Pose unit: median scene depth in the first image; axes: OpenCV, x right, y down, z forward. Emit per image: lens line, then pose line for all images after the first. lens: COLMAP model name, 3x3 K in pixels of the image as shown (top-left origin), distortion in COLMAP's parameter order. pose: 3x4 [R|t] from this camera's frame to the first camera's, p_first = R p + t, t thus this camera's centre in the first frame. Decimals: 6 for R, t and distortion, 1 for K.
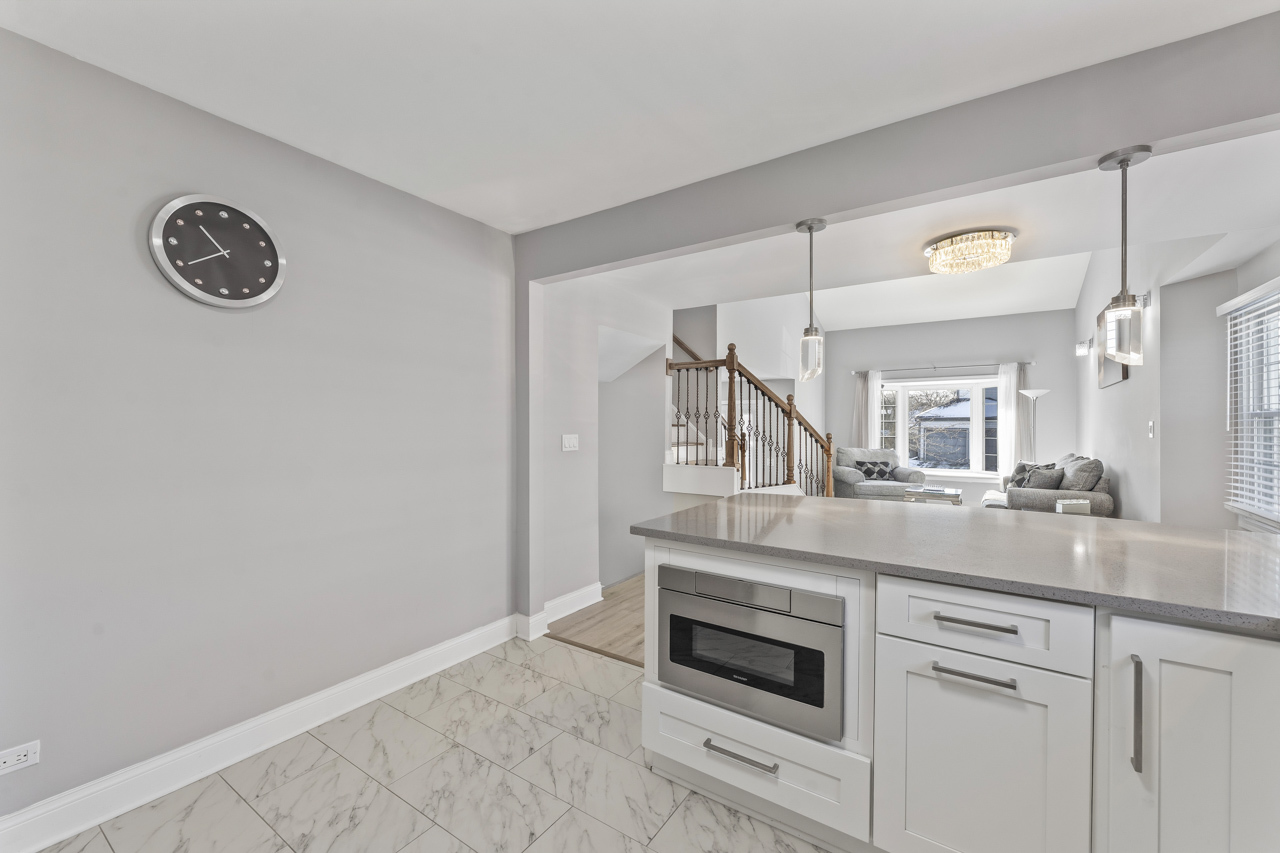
lens RADIAL K [[511.7, 0, 640.0], [0, 511.7, 426.5], [0, 0, 1]] dist [-0.000151, -0.000033]
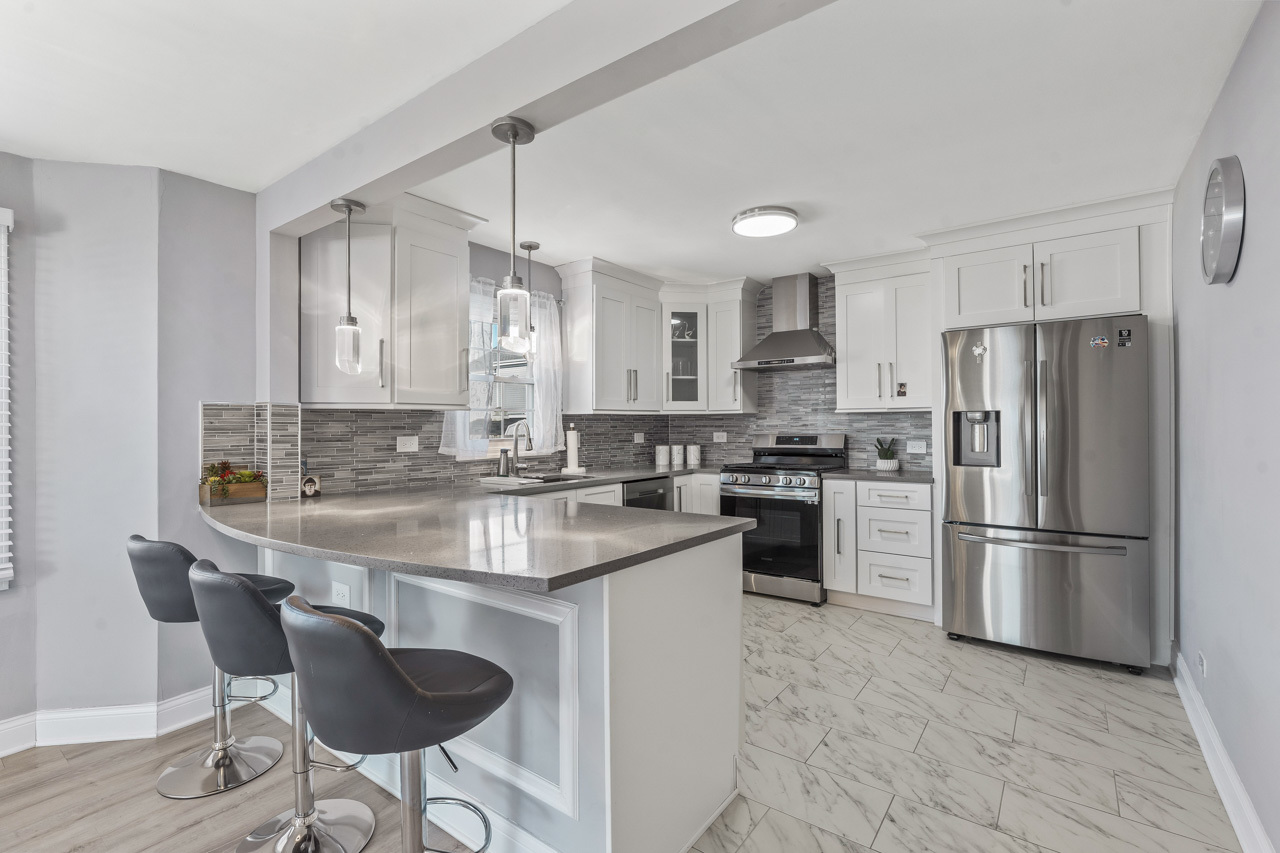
lens RADIAL K [[575.7, 0, 640.0], [0, 575.7, 426.5], [0, 0, 1]] dist [0.000399, -0.000046]
pose [[-0.998875, 0.006634, 0.046946, 0.148330], [0.006699, 0.999977, 0.001221, 0.009490], [-0.046937, 0.001534, -0.998897, 2.079178]]
